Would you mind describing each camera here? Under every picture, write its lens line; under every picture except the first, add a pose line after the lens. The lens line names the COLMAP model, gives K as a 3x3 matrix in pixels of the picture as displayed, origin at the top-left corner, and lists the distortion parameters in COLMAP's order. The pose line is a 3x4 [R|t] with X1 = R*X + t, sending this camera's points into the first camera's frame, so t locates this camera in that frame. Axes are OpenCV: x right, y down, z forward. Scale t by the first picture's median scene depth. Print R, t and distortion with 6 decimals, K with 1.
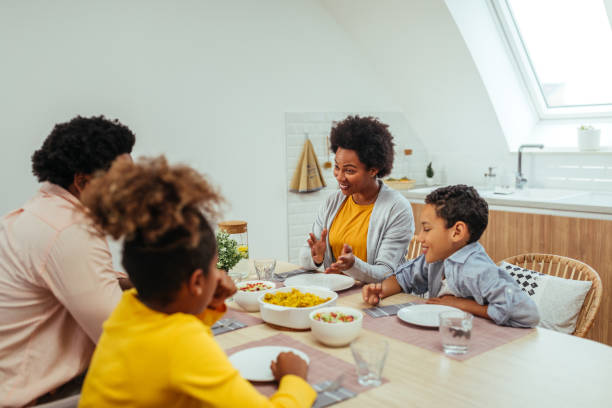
lens RADIAL K [[769.5, 0, 306.0], [0, 769.5, 204.0], [0, 0, 1]] dist [-0.002732, -0.021975]
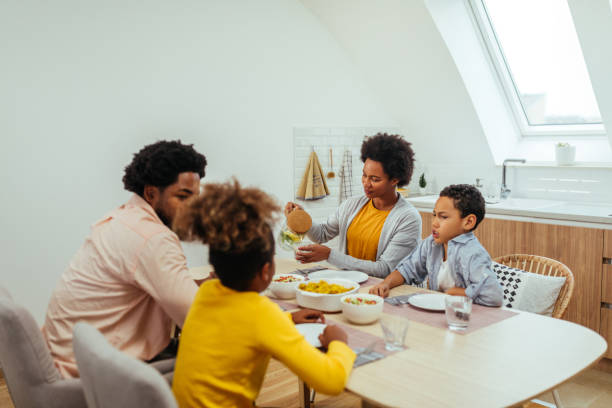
lens RADIAL K [[769.5, 0, 306.0], [0, 769.5, 204.0], [0, 0, 1]] dist [-0.002732, -0.021975]
pose [[0.999625, 0.010033, 0.025477, -0.064589], [-0.009839, 0.999922, -0.007729, -0.000290], [-0.025552, 0.007476, 0.999646, -0.187324]]
